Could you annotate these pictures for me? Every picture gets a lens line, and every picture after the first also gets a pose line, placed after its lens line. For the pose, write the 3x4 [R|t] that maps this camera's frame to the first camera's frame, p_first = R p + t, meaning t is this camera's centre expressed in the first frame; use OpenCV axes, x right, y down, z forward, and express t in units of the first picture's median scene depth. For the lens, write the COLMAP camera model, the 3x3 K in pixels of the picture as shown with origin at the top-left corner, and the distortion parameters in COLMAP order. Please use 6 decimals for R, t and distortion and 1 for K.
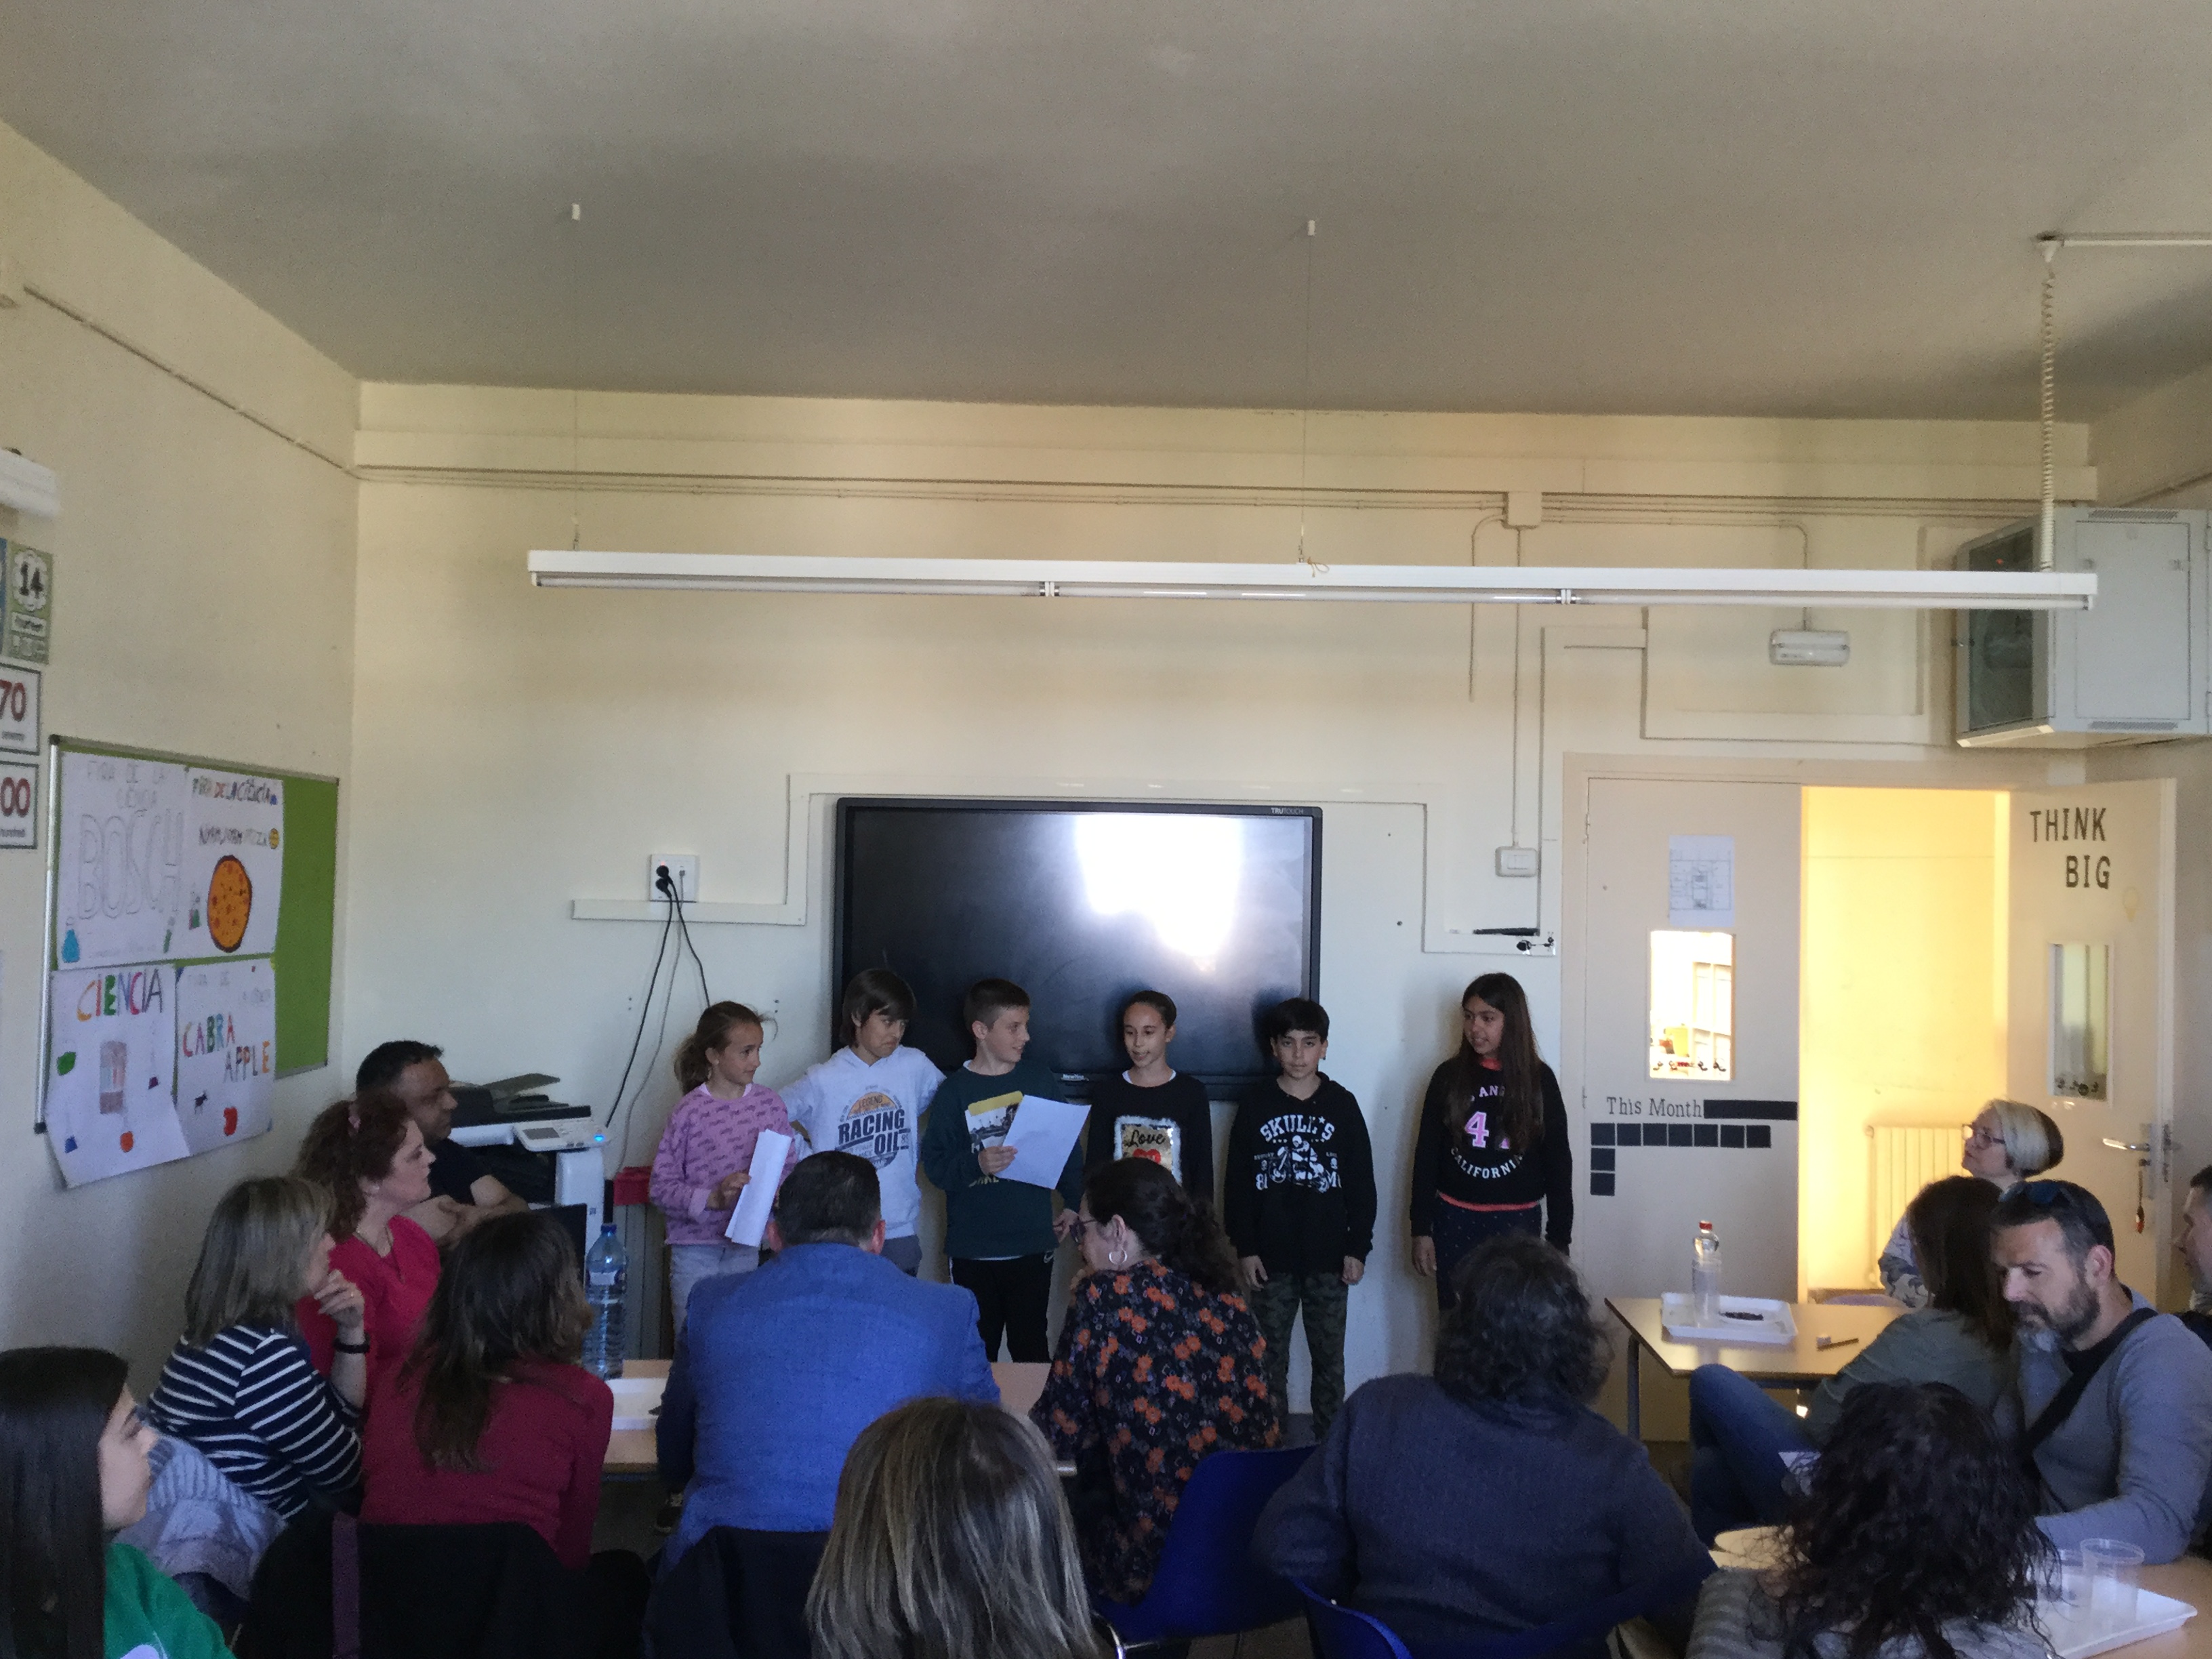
lens RADIAL K [[2113.1, 0, 1105.4], [0, 2113.1, 838.5], [0, 0, 1]] dist [0.063774, 0.000000]
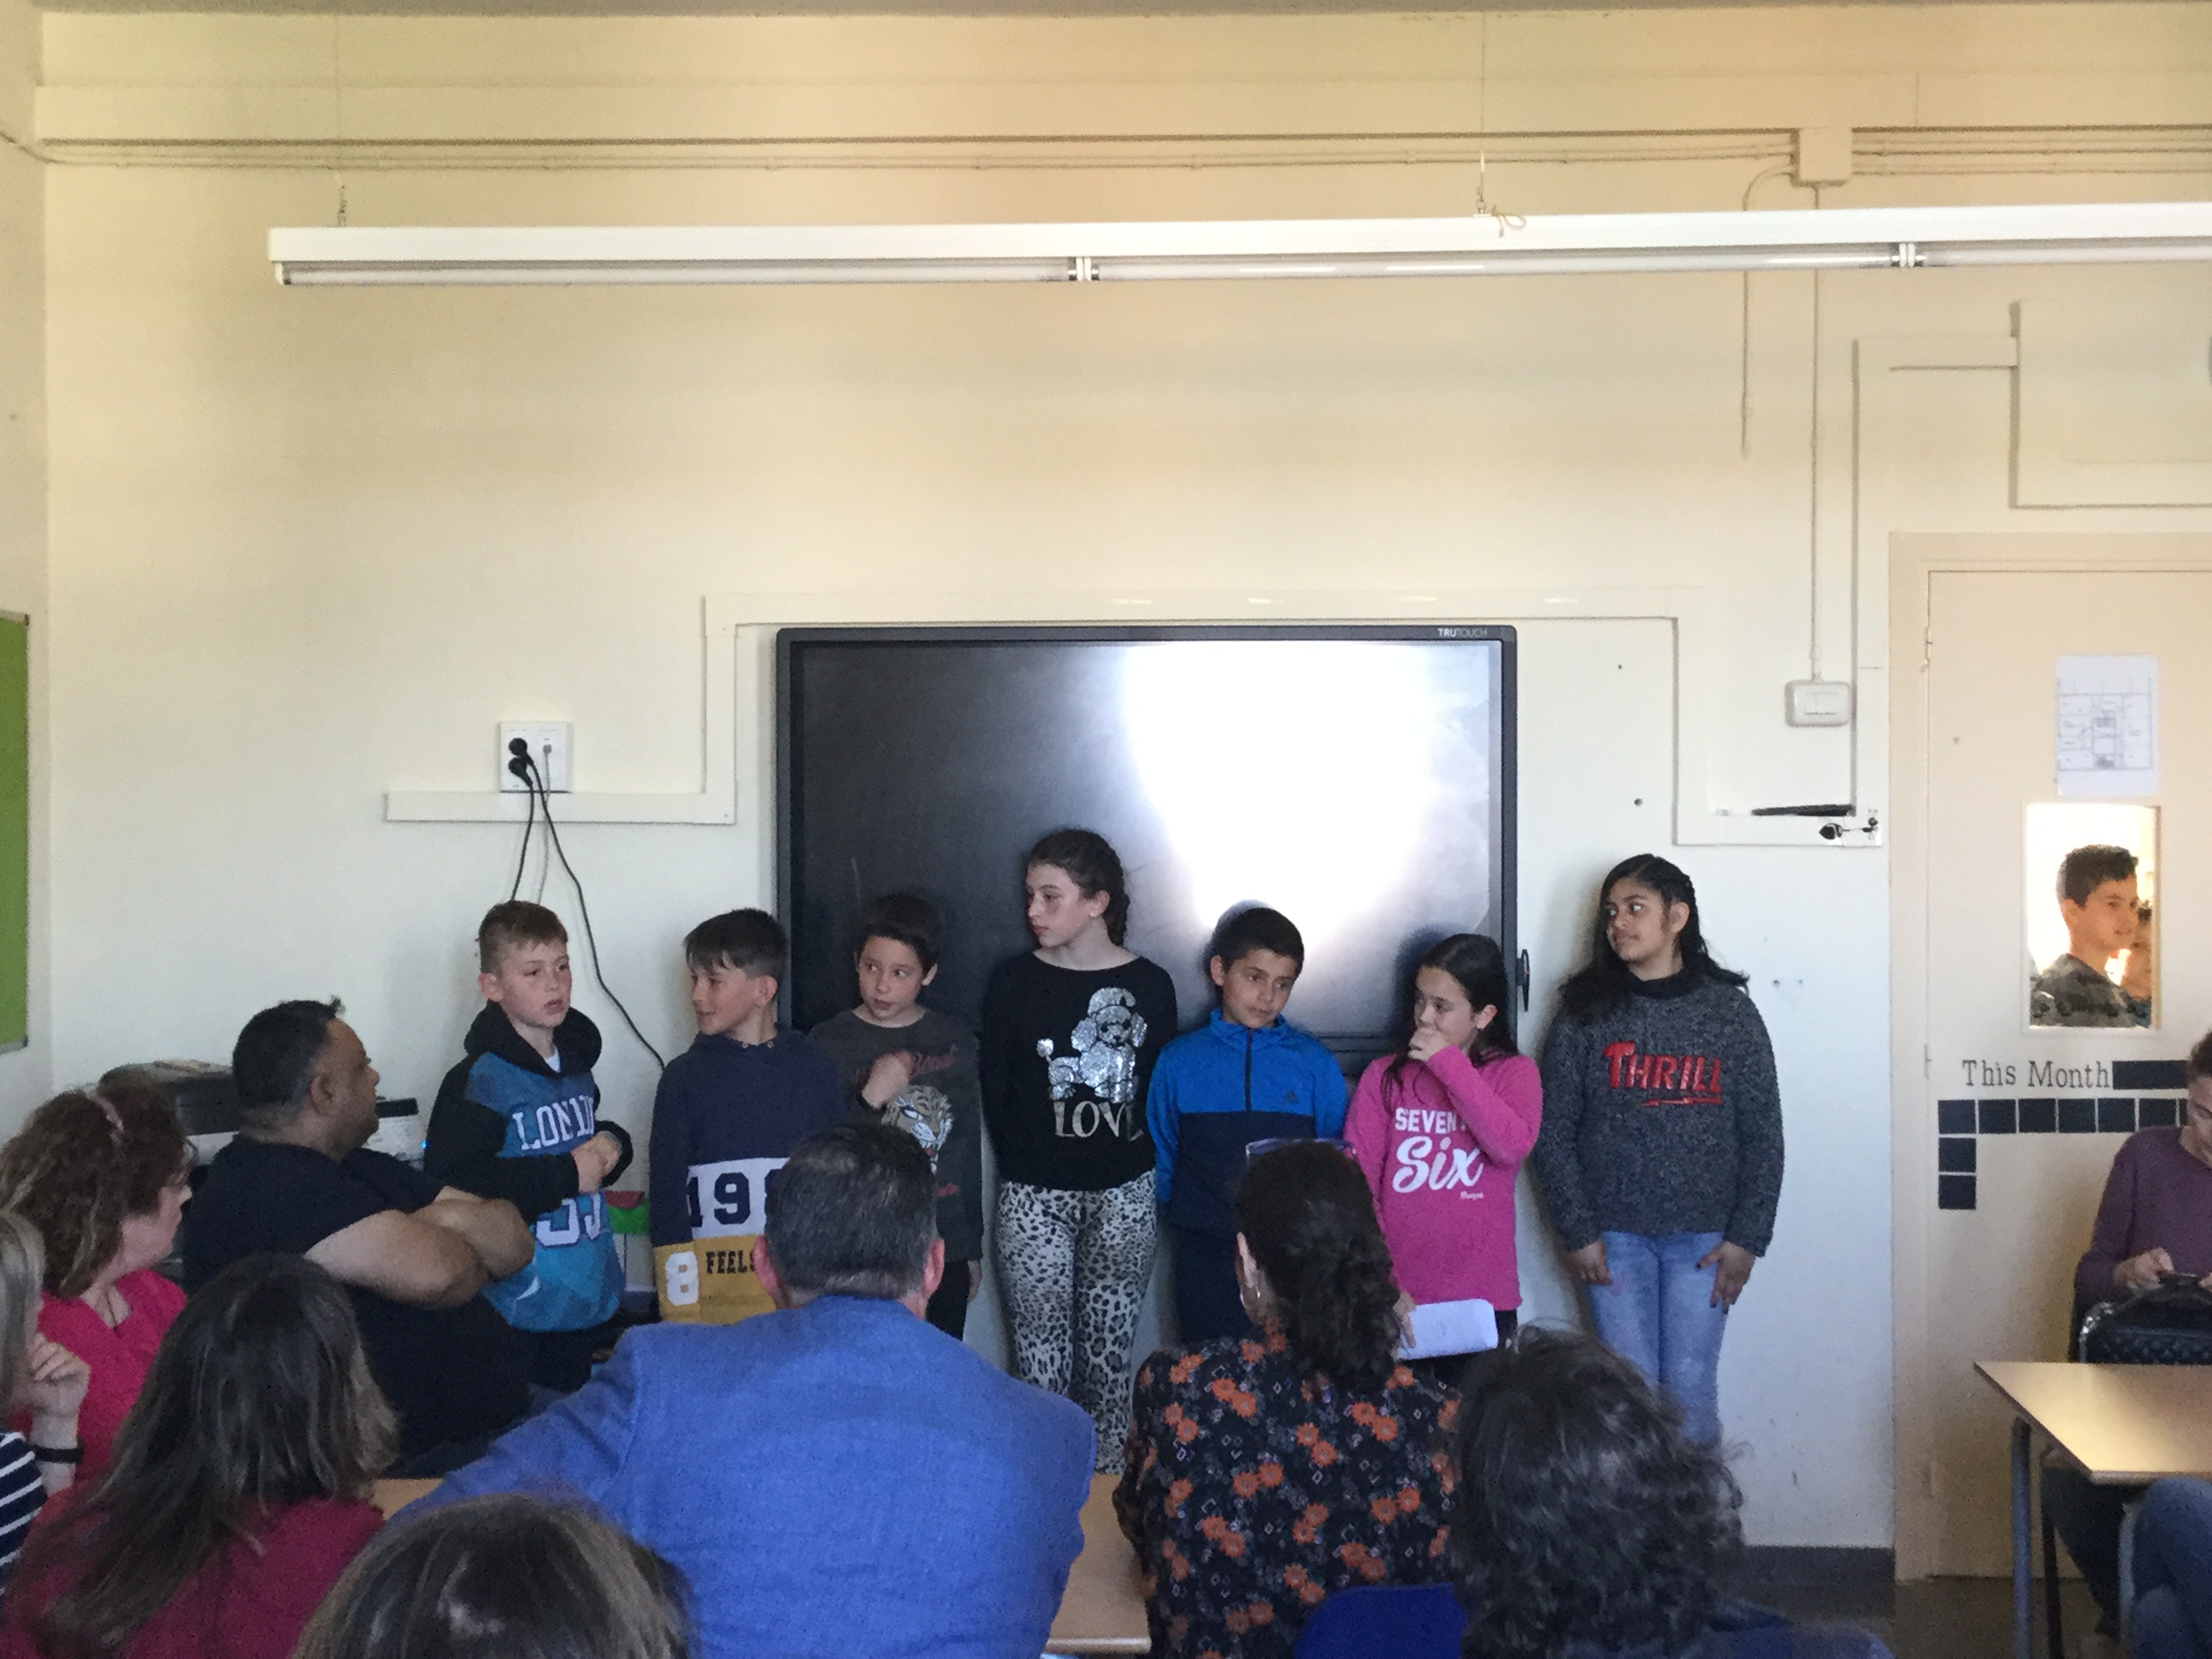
lens RADIAL K [[2977.8, 0, 1100.2], [0, 2977.8, 853.1], [0, 0, 1]] dist [0.077064, 0.000000]
pose [[0.999191, -0.020942, -0.034329, 0.004154], [0.022245, 0.999029, 0.038041, 0.017293], [0.033499, -0.038774, 0.998686, 0.072583]]
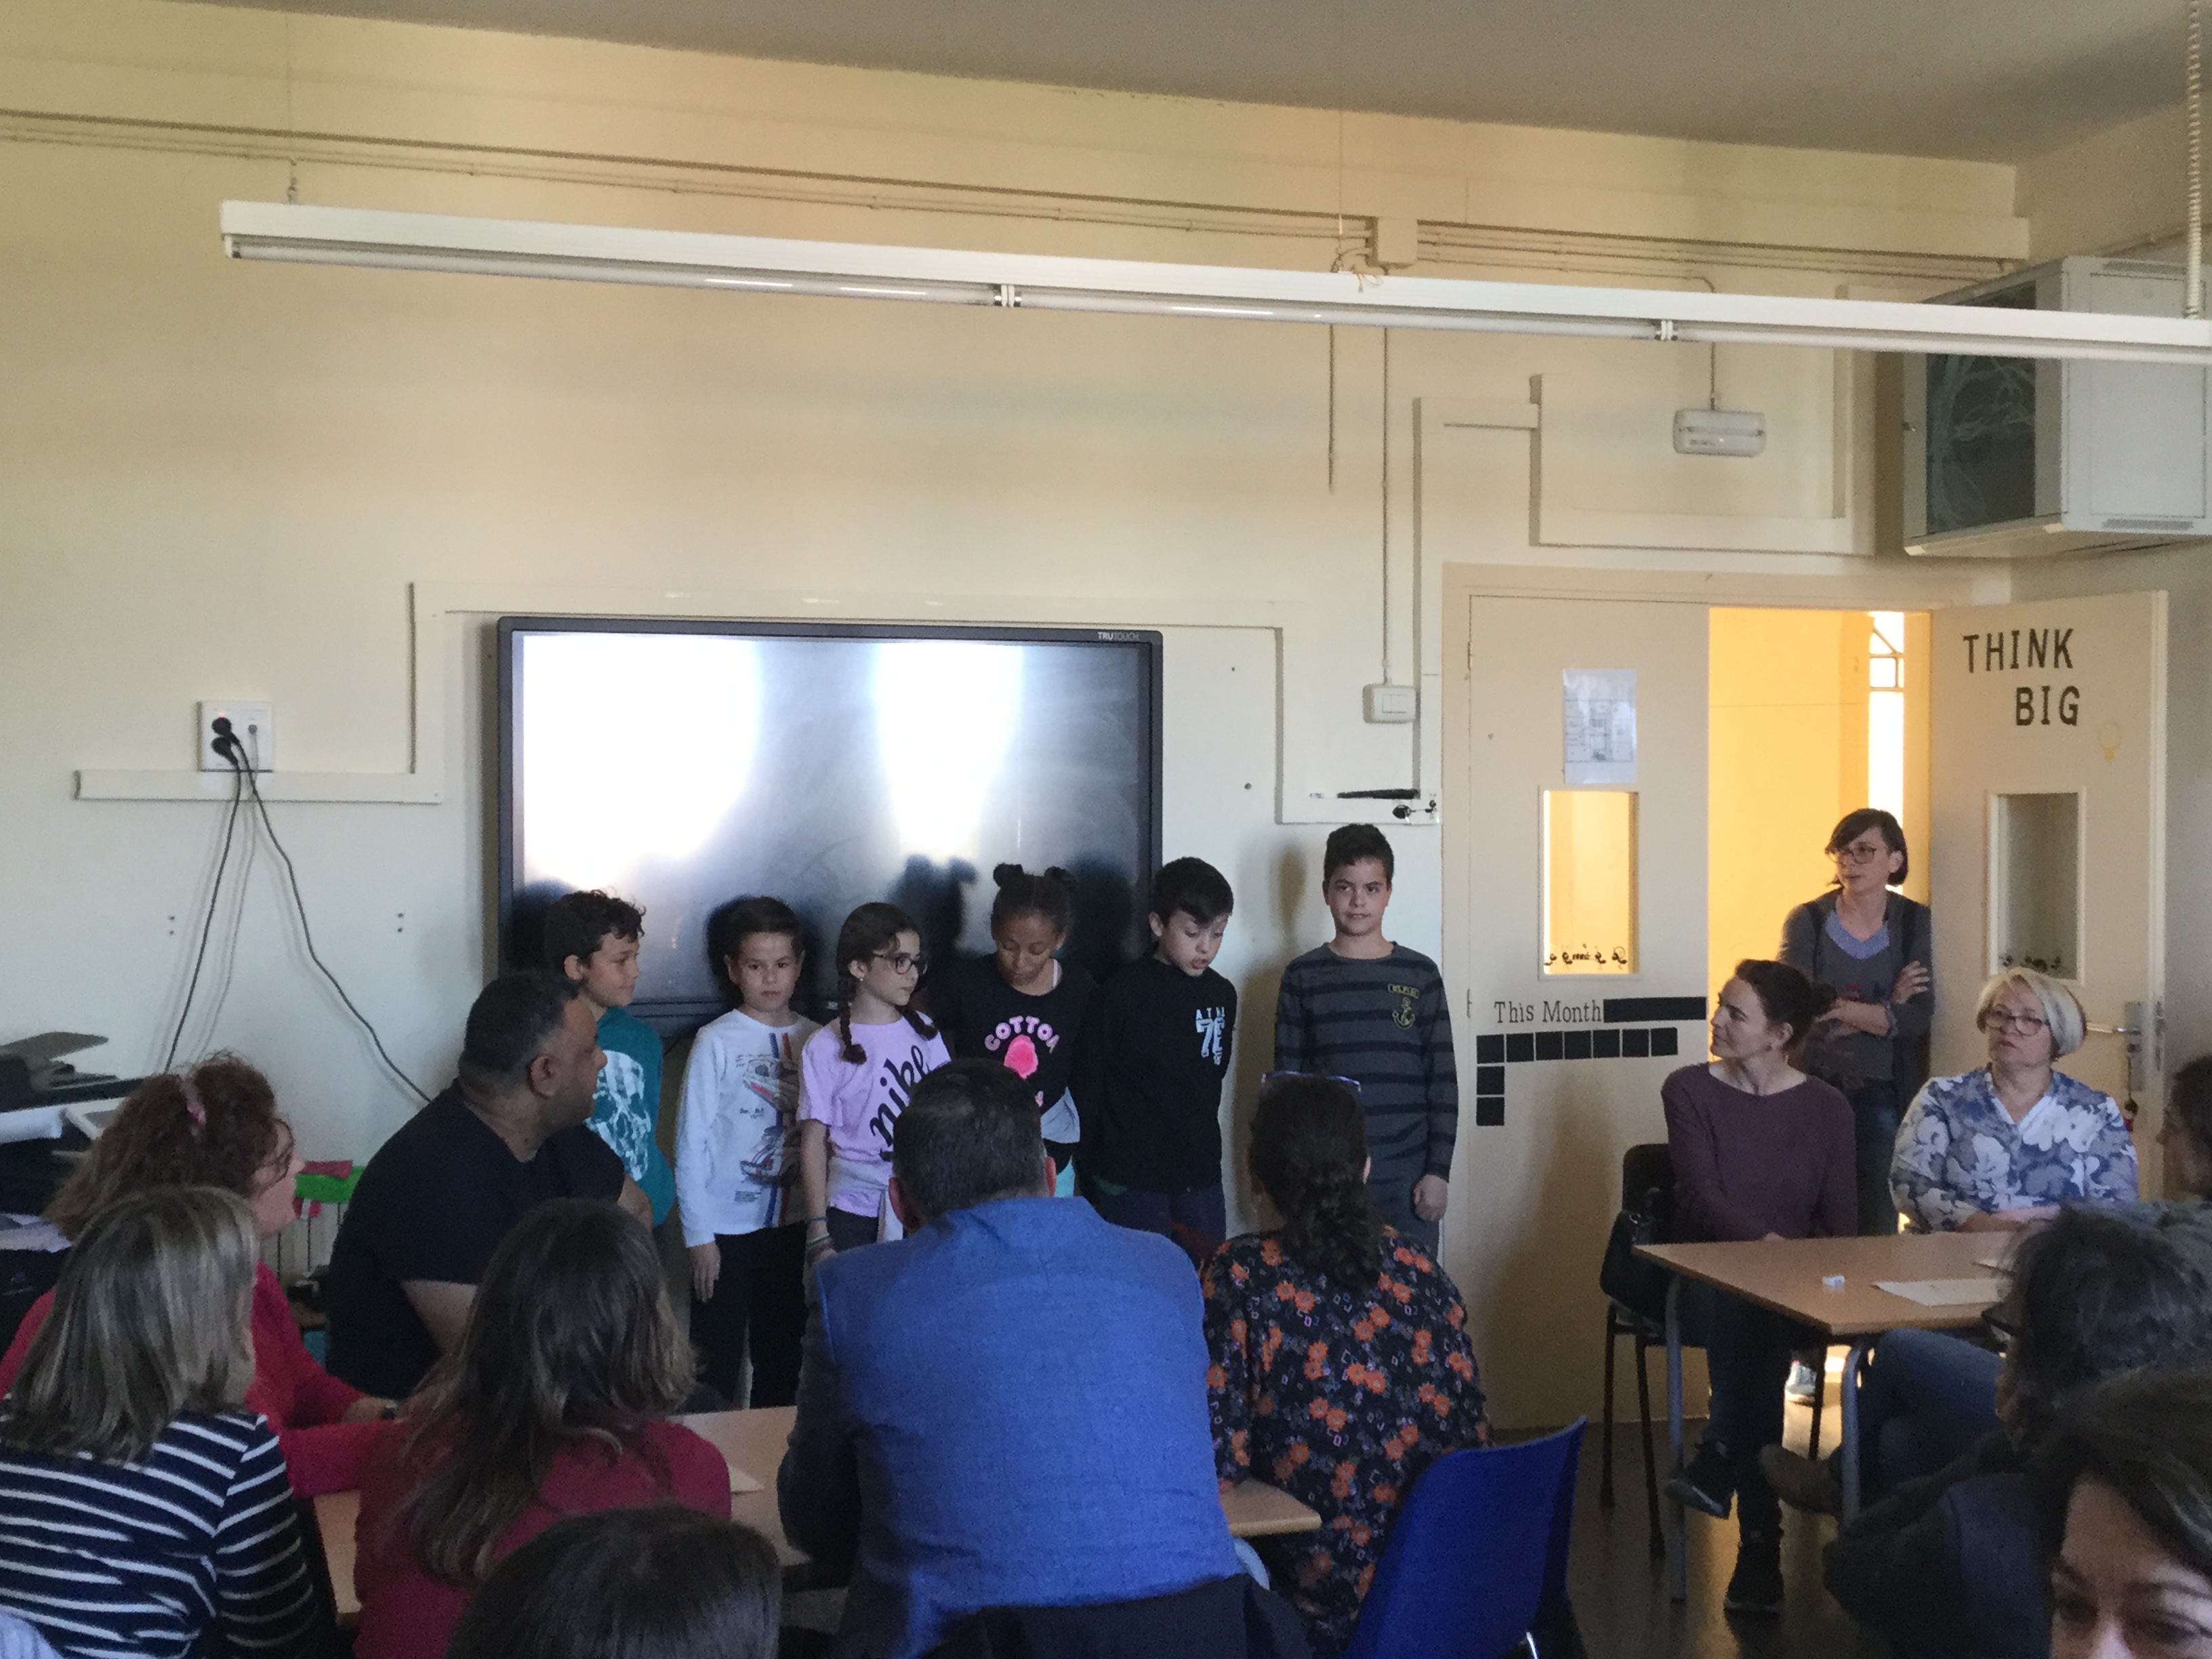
lens RADIAL K [[2711.4, 0, 1150.3], [0, 2711.4, 876.9], [0, 0, 1]] dist [0.069888, 0.000000]
pose [[0.951248, -0.027405, 0.307207, -0.195937], [0.011901, 0.998564, 0.052228, 0.021491], [-0.308197, -0.046025, 0.950208, 0.084375]]
